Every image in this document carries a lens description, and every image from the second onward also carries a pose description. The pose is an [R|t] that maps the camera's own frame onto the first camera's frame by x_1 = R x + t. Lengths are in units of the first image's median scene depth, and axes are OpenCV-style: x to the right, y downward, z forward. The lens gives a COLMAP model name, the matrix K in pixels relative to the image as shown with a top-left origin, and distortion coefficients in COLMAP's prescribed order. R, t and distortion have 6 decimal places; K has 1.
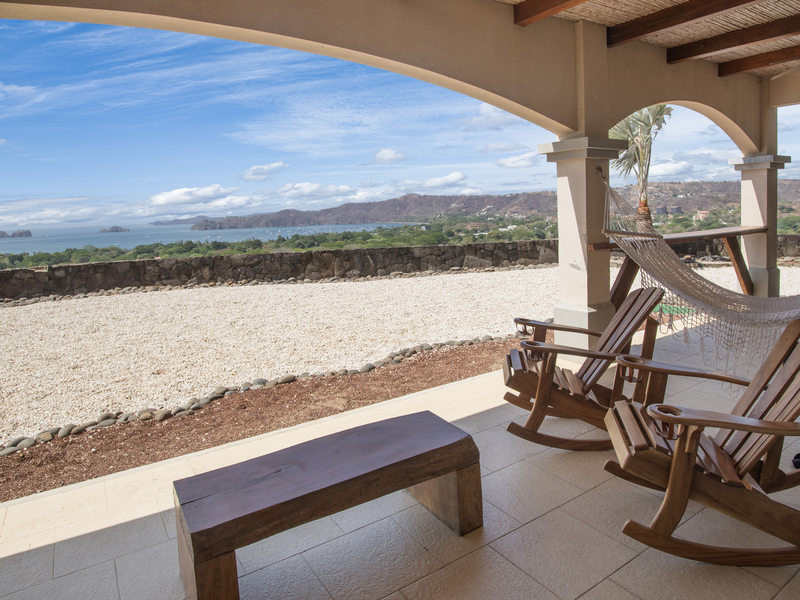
lens RADIAL K [[525.1, 0, 400.8], [0, 525.1, 199.4], [0, 0, 1]] dist [-0.032303, 0.001626]
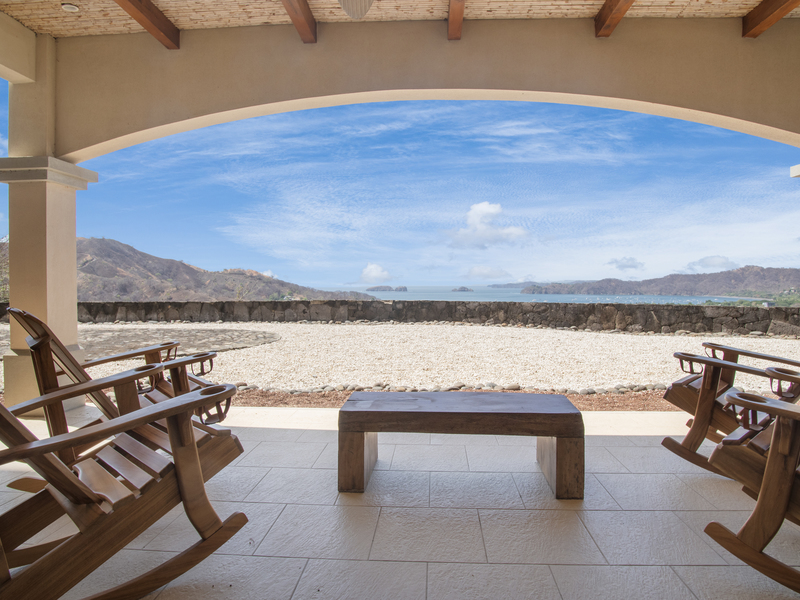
lens RADIAL K [[484.6, 0, 405.4], [0, 484.6, 252.0], [0, 0, 1]] dist [-0.030153, -0.000146]
pose [[0.799680, 0.011785, -0.600310, 0.108921], [-0.038431, 0.998762, -0.031587, 0.042154], [0.599195, 0.048330, 0.799143, -0.004776]]
